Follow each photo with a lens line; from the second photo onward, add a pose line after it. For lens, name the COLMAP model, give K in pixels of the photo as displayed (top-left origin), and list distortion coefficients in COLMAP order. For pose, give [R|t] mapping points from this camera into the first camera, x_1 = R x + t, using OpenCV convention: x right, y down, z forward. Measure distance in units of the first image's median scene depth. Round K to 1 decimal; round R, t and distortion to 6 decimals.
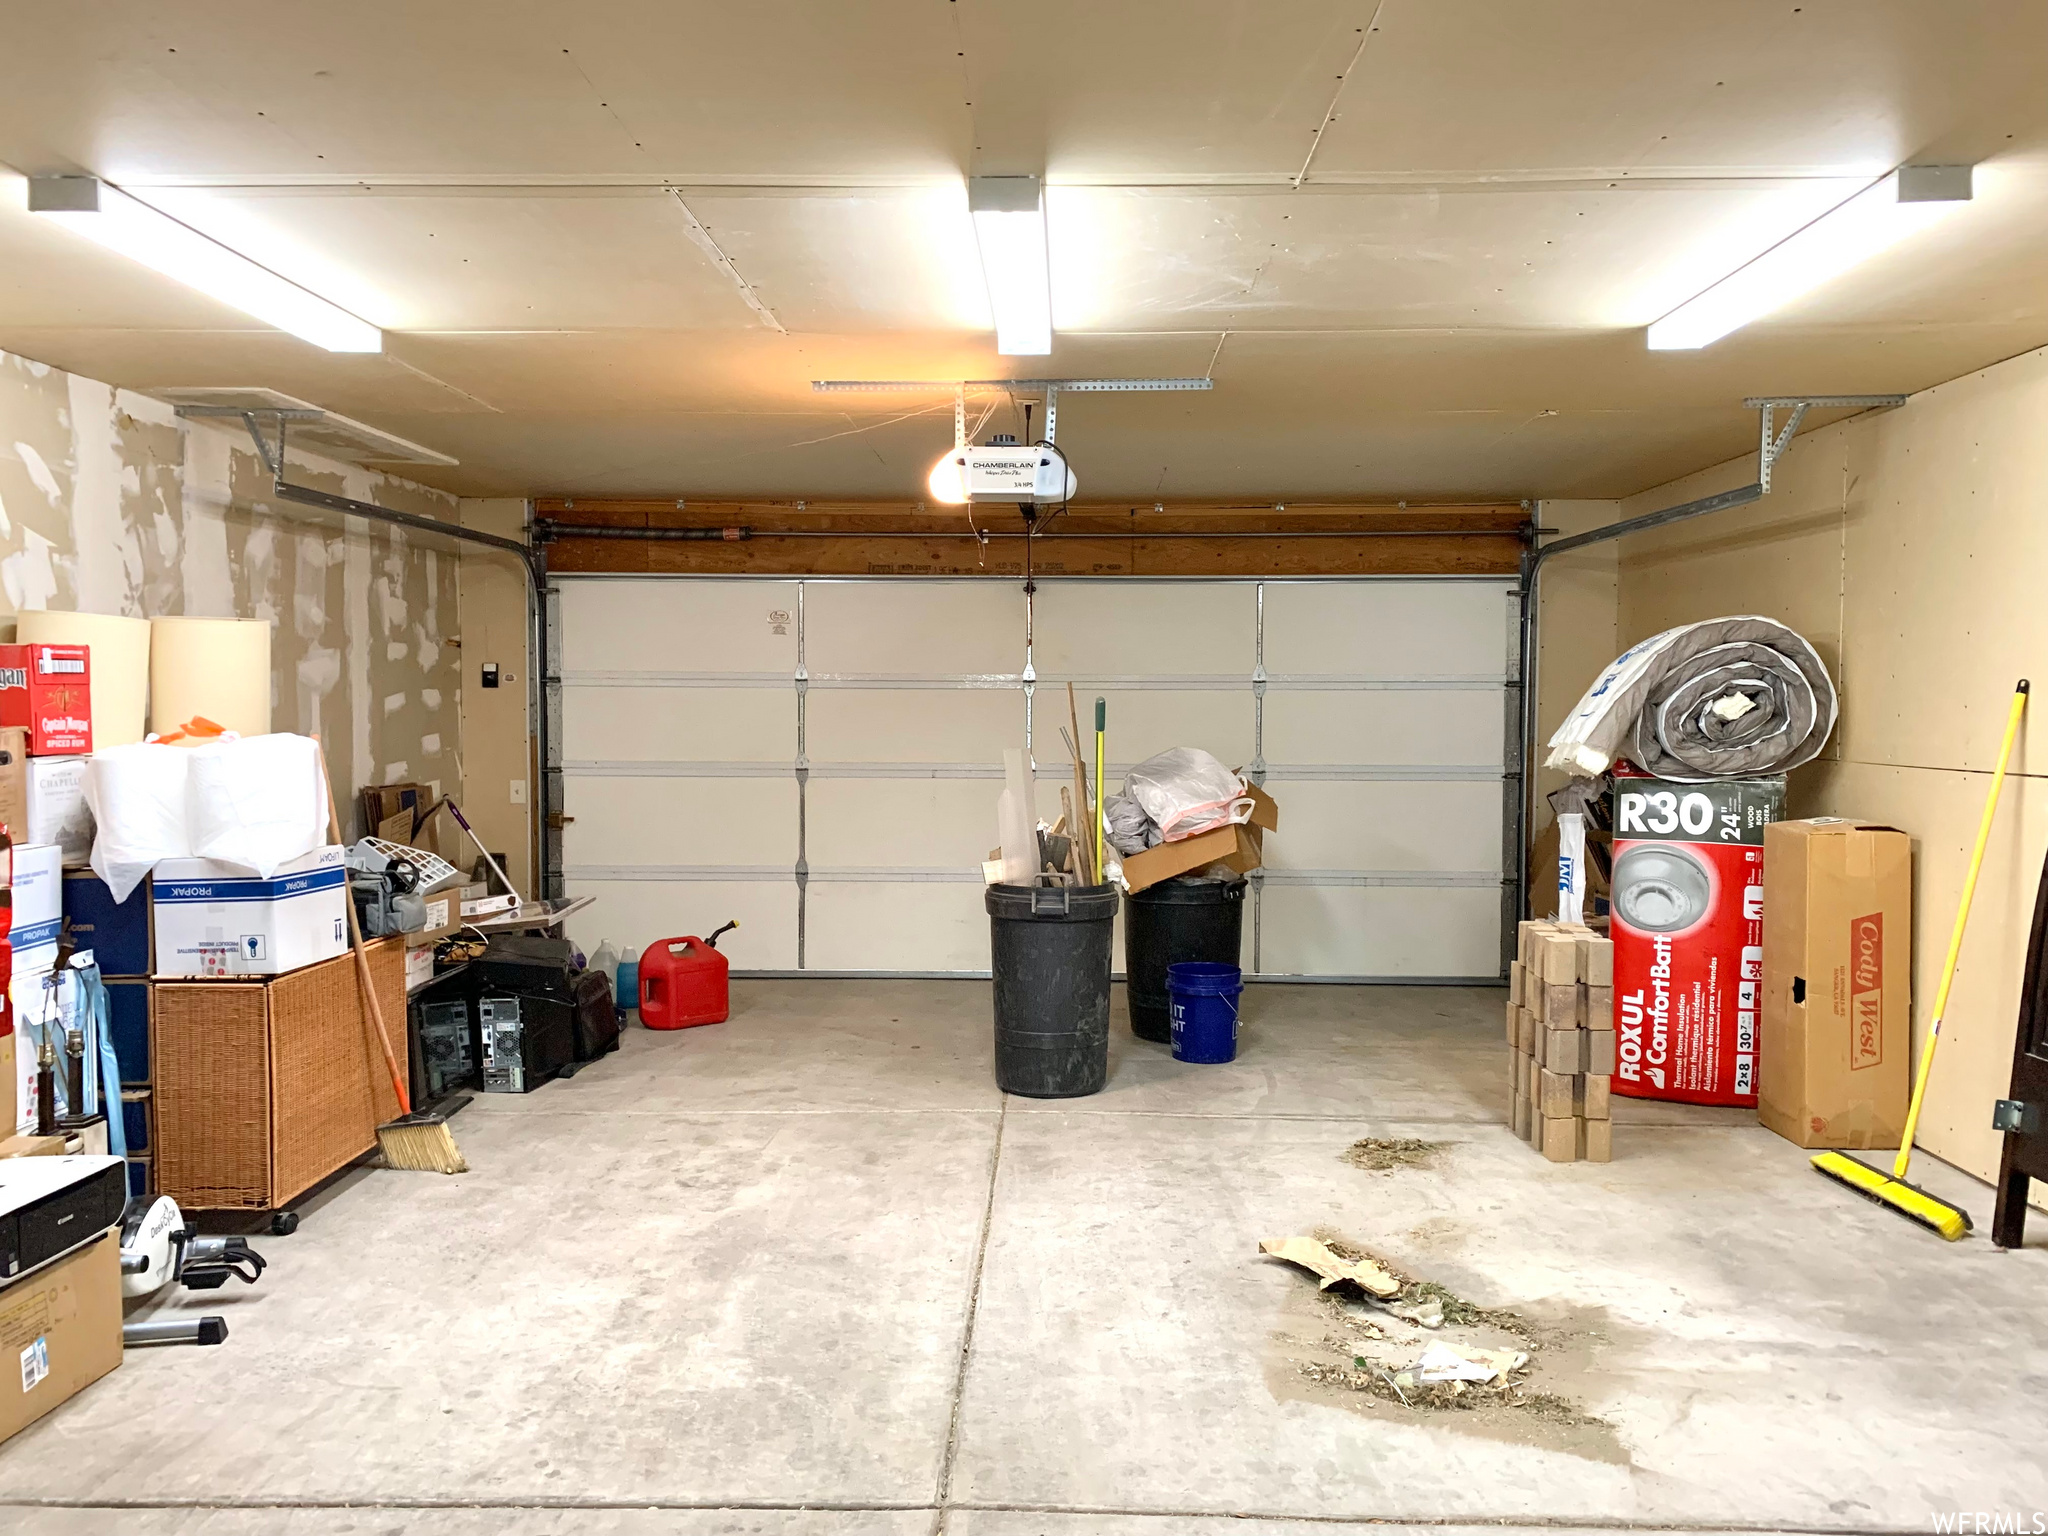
lens RADIAL K [[1569.0, 0, 1026.7], [0, 1569.0, 762.9], [0, 0, 1]] dist [0.036502, -0.016783]
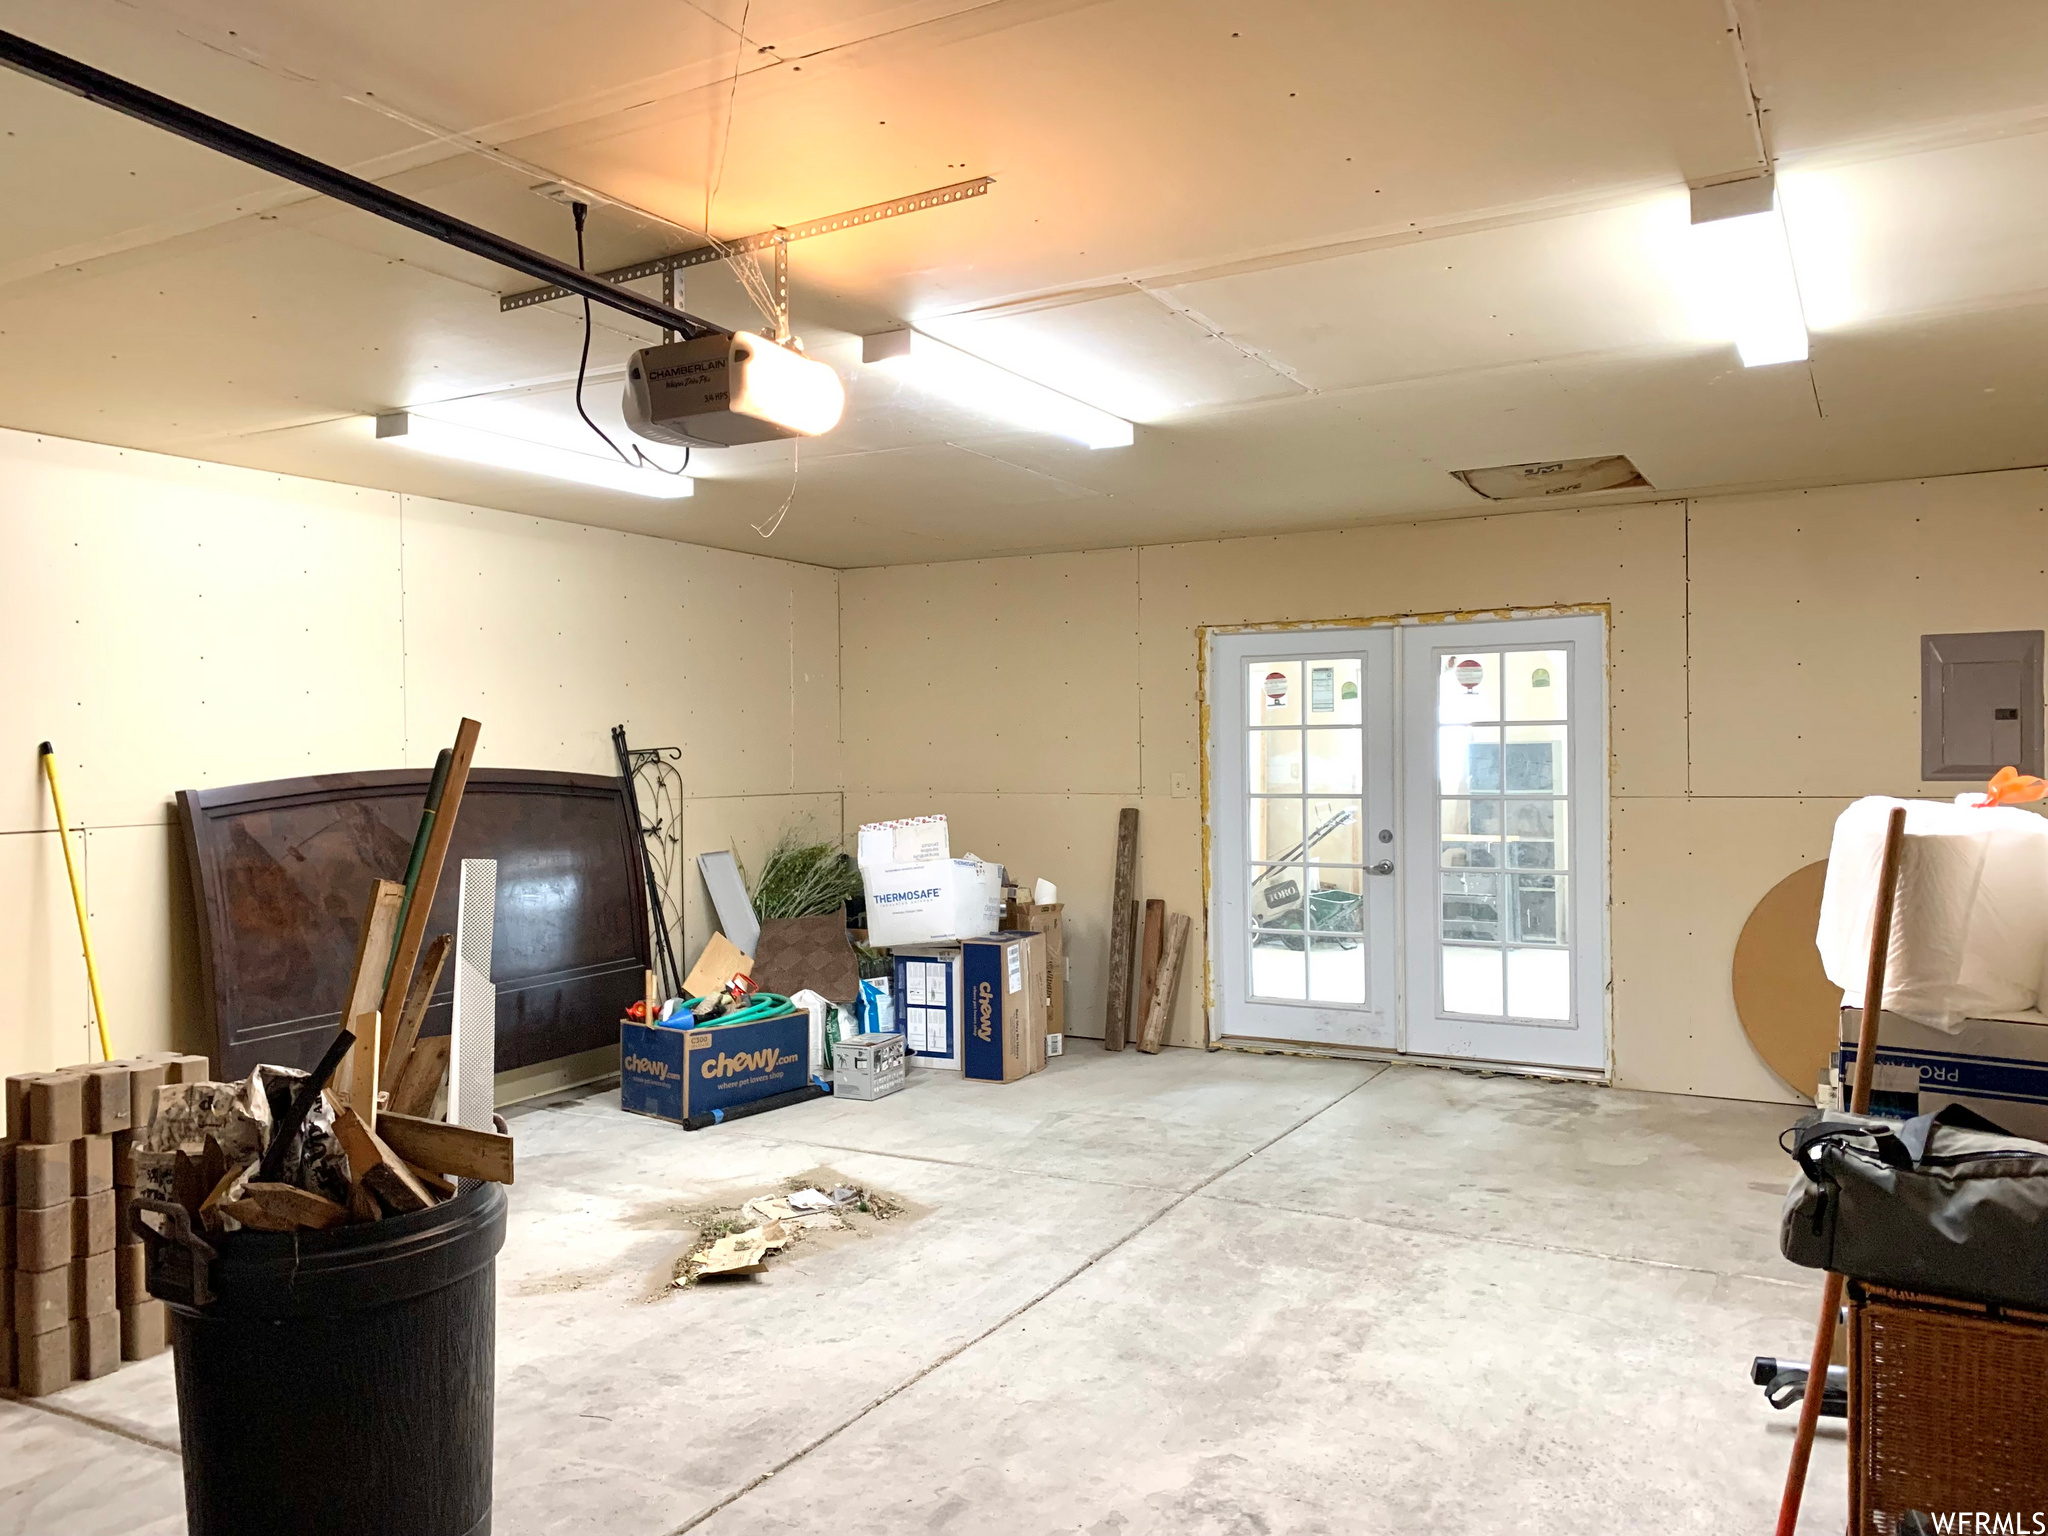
lens RADIAL K [[1569.0, 0, 1026.7], [0, 1569.0, 762.9], [0, 0, 1]] dist [0.036502, -0.016783]
pose [[-0.889954, 0.005175, 0.456021, -0.549865], [0.029734, 0.998466, 0.046697, -0.085222], [-0.455080, 0.055118, -0.888743, 2.054180]]
